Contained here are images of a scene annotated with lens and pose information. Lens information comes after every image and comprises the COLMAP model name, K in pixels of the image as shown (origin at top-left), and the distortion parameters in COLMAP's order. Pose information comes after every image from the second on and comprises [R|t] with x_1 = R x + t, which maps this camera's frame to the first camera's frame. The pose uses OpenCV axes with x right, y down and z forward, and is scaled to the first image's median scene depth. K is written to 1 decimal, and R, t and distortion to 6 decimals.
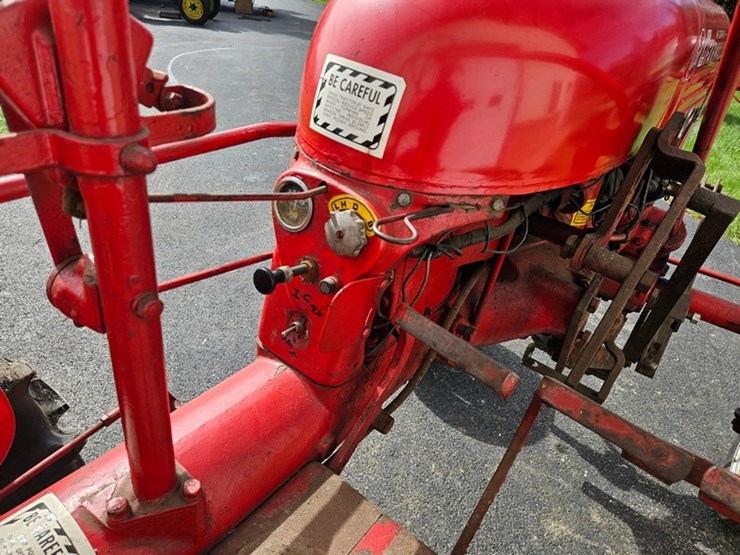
lens RADIAL K [[494.3, 0, 355.9], [0, 494.3, 283.0], [0, 0, 1]] dist [0.072785, -0.062293]
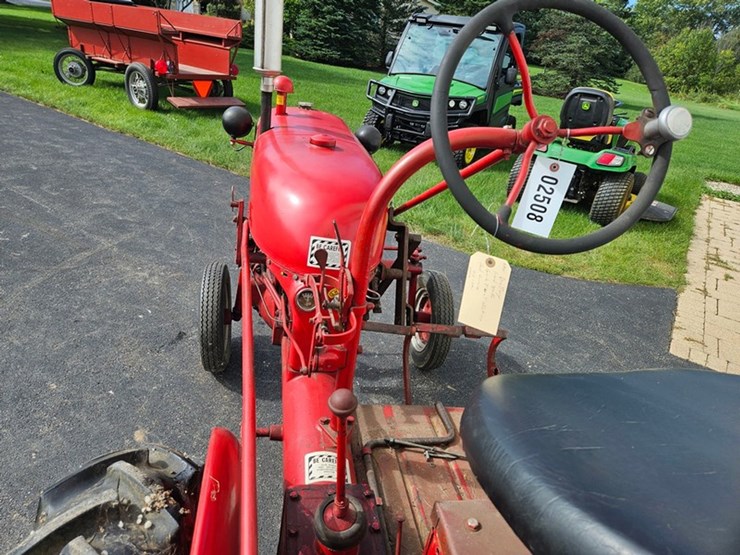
lens RADIAL K [[494.3, 0, 361.2], [0, 494.3, 268.3], [0, 0, 1]] dist [0.072785, -0.062293]
pose [[0.689332, -0.330978, 0.644419, -1.434391], [0.337870, 0.933746, 0.118160, -0.503528], [-0.640832, 0.136278, 0.755488, -0.896394]]
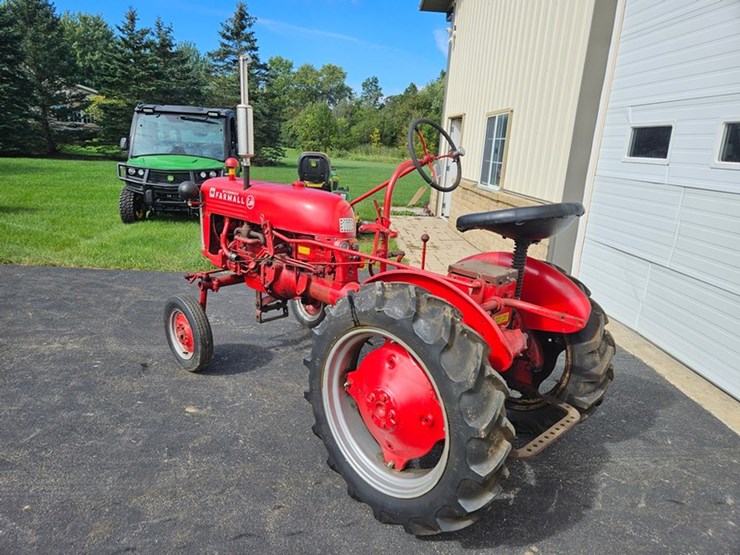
lens RADIAL K [[494.3, 0, 360.4], [0, 494.3, 267.2], [0, 0, 1]] dist [0.072785, -0.062293]
pose [[0.124530, -0.343930, 0.930701, -5.085654], [0.489271, 0.837317, 0.243955, -1.190231], [-0.863195, 0.424986, 0.272547, -0.416098]]
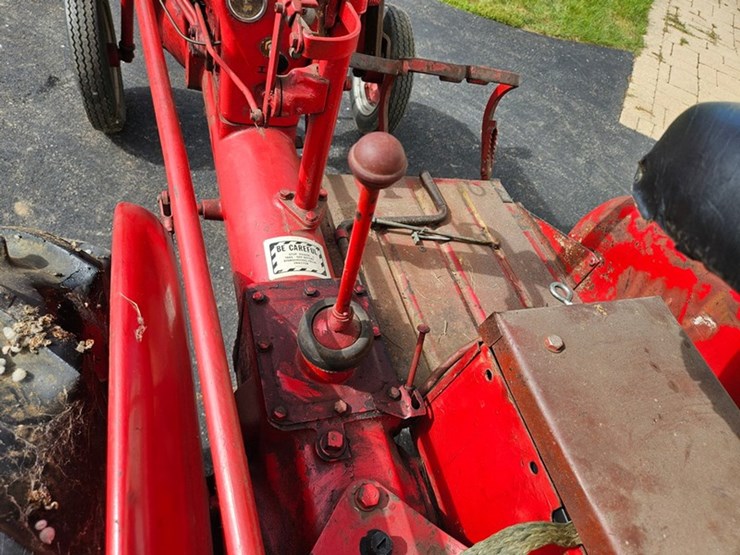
lens RADIAL K [[494.3, 0, 363.3], [0, 494.3, 287.8], [0, 0, 1]] dist [0.072785, -0.062293]
pose [[0.594849, -0.610790, 0.522580, -1.197003], [0.266580, 0.763212, 0.588594, -0.297239], [-0.758347, -0.210816, 0.616820, -0.246109]]
